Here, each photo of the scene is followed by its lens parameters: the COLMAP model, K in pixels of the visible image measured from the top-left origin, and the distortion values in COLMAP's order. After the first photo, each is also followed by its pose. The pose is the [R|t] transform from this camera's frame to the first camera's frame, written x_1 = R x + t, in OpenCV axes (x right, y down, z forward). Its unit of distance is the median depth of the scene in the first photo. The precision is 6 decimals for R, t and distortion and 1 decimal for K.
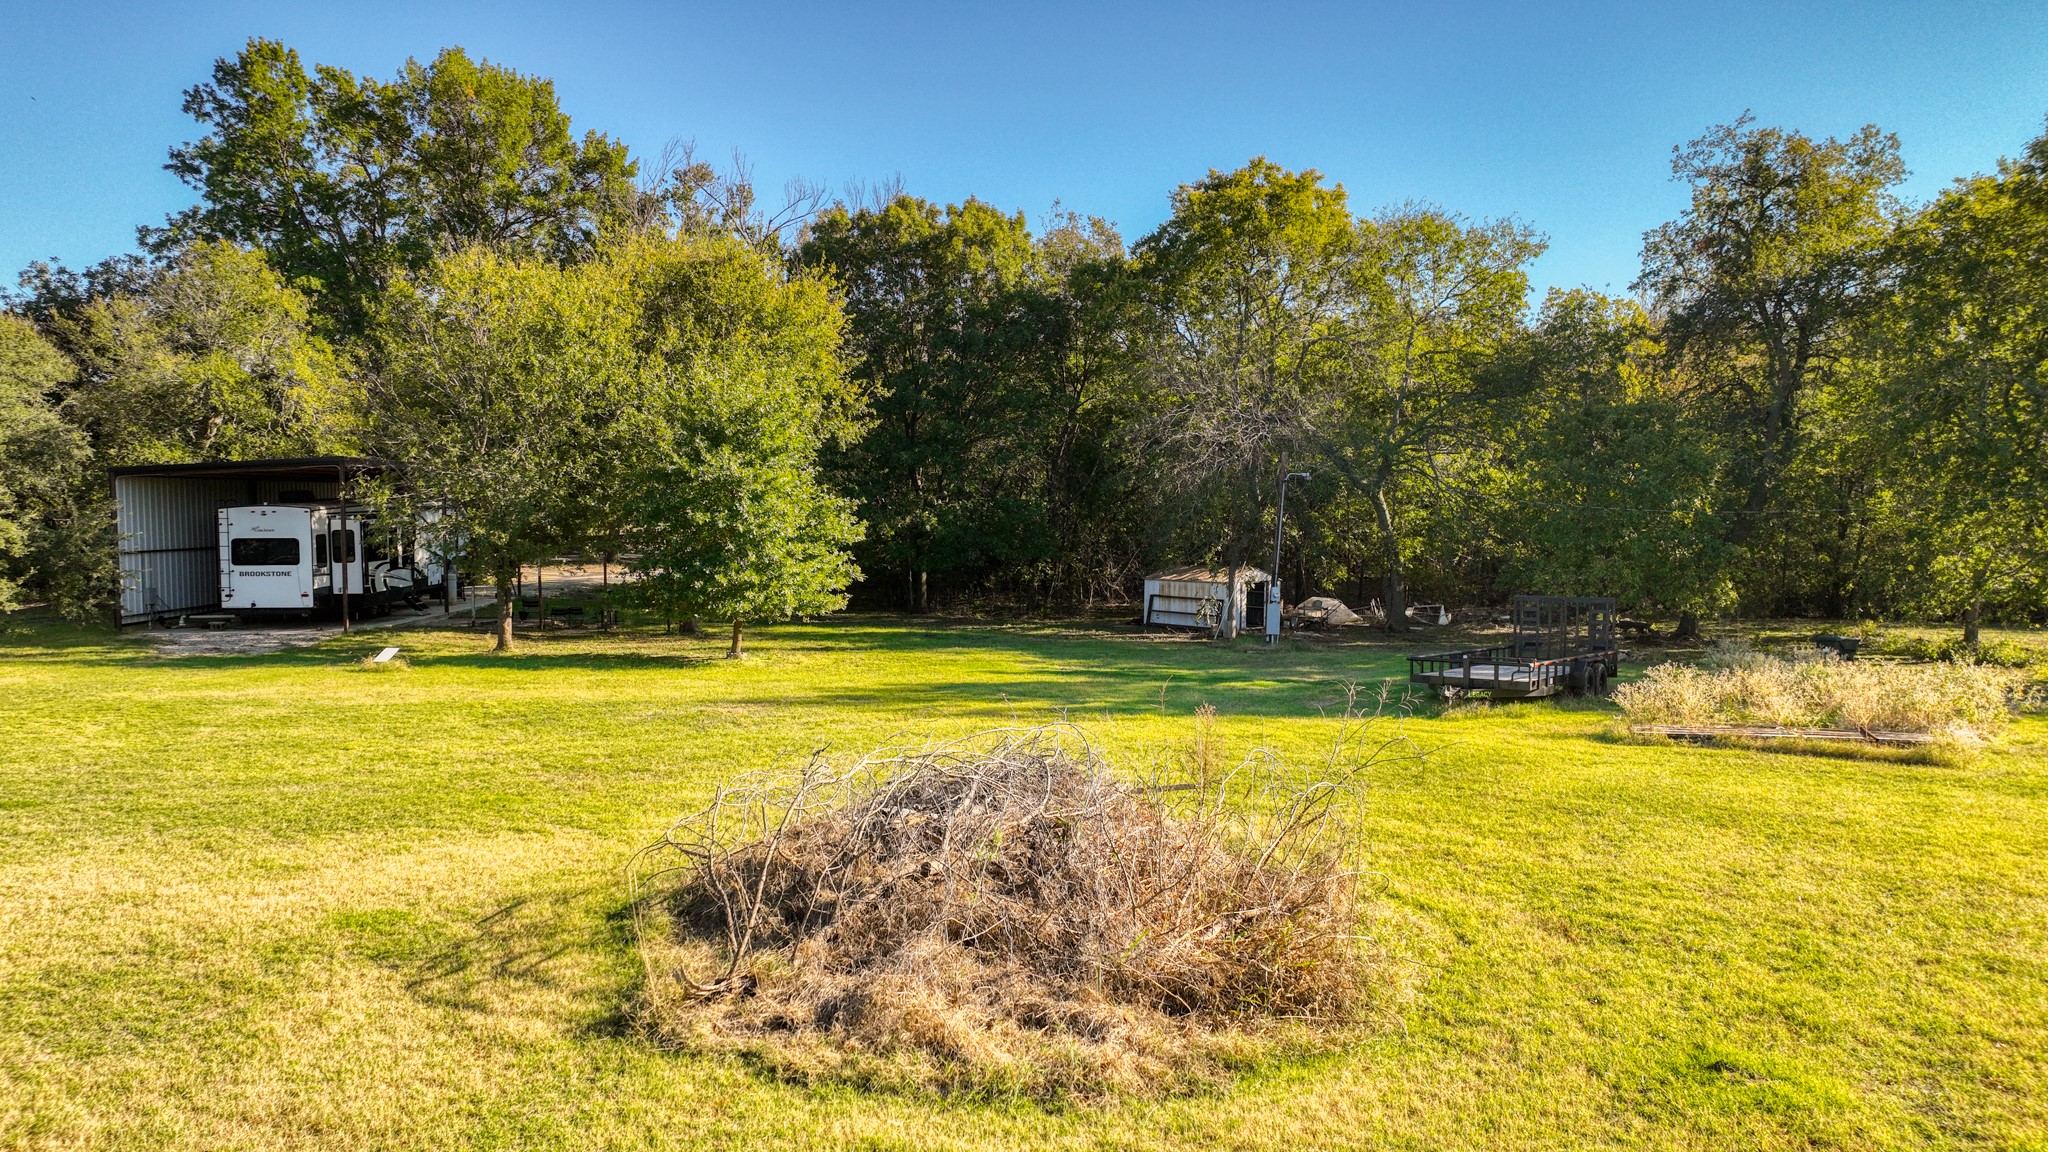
lens RADIAL K [[1421.1, 0, 1025.9], [0, 1421.1, 584.4], [0, 0, 1]] dist [0.004736, -0.002052]
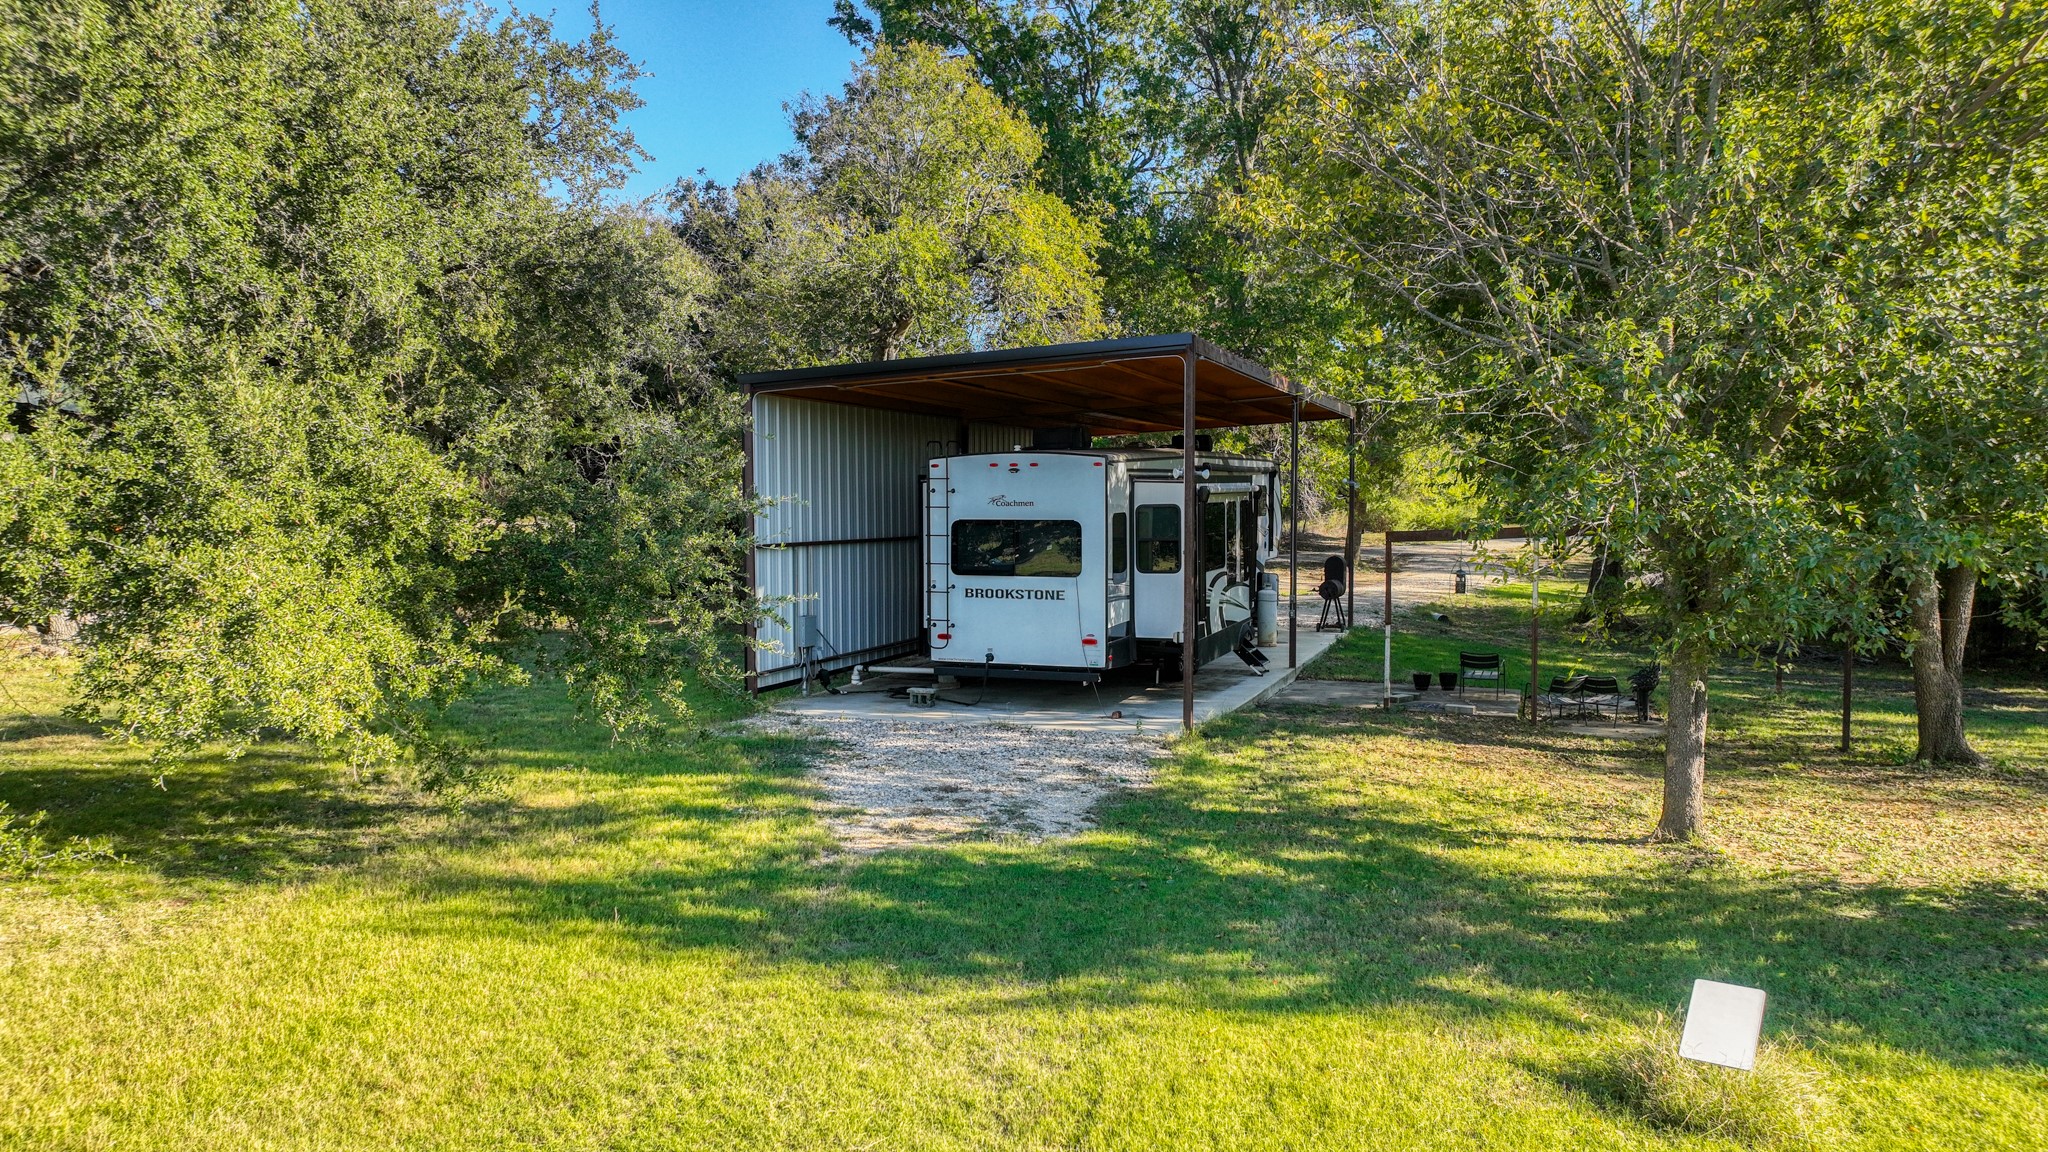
lens RADIAL K [[1421.1, 0, 1023.2], [0, 1421.1, 571.2], [0, 0, 1]] dist [0.004736, -0.002052]
pose [[0.924733, 0.020196, -0.380081, -0.343579], [-0.023737, 0.999708, -0.004630, -0.012669], [0.379876, 0.013304, 0.924942, 0.547707]]
